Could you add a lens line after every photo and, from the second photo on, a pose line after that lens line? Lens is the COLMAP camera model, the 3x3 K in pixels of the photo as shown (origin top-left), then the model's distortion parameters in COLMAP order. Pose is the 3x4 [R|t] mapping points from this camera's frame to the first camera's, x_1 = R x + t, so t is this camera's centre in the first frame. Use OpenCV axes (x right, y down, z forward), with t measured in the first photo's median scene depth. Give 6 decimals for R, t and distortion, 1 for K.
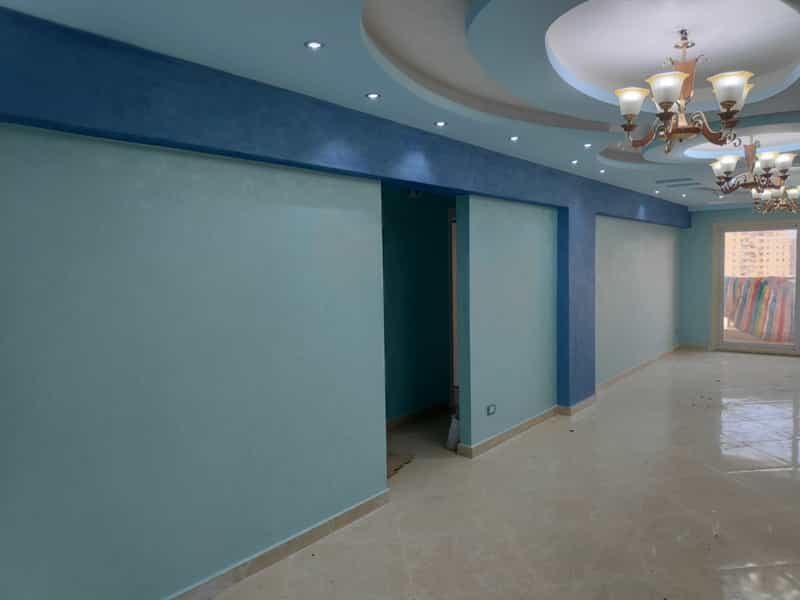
lens RADIAL K [[571.3, 0, 396.3], [0, 571.3, 297.2], [0, 0, 1]] dist [0.009975, -0.026242]
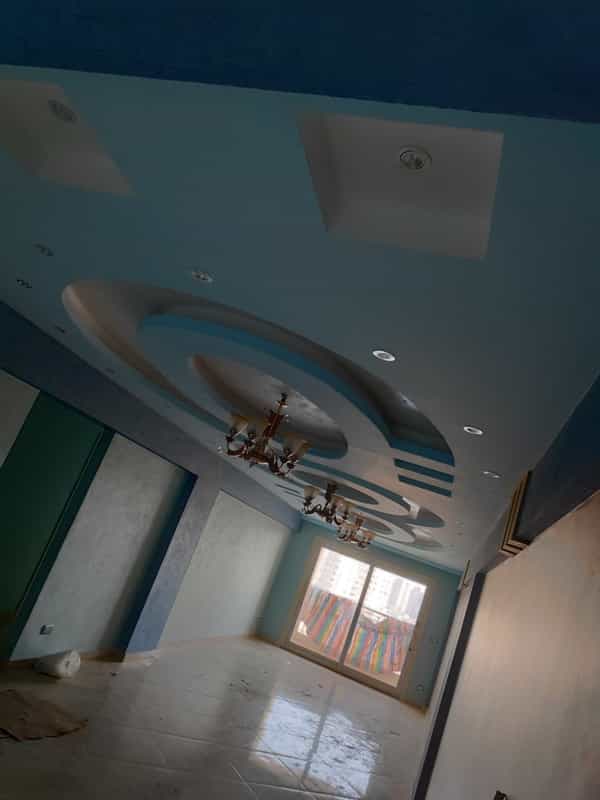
lens RADIAL K [[575.5, 0, 300.0], [0, 575.5, 400.0], [0, 0, 1]] dist [0.003951, -0.012120]
pose [[0.839750, 0.432309, 0.328525, 0.030893], [-0.337841, 0.889671, -0.307162, -0.007090], [-0.425068, 0.146950, 0.893153, -0.182971]]
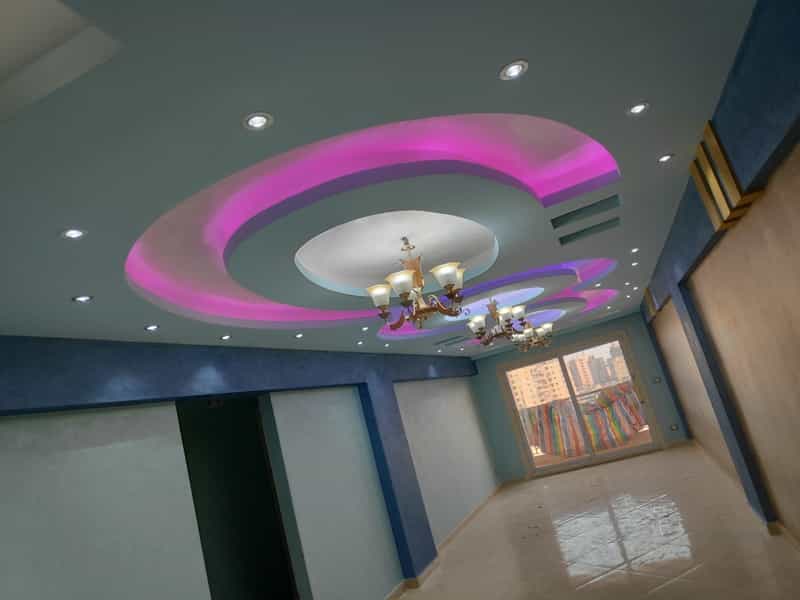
lens RADIAL K [[575.5, 0, 397.8], [0, 575.5, 301.0], [0, 0, 1]] dist [0.003951, -0.012120]
pose [[0.927232, -0.162364, 0.337459, 0.017400], [0.258081, 0.930015, -0.261660, -0.000994], [-0.271358, 0.329712, 0.904243, -0.062637]]
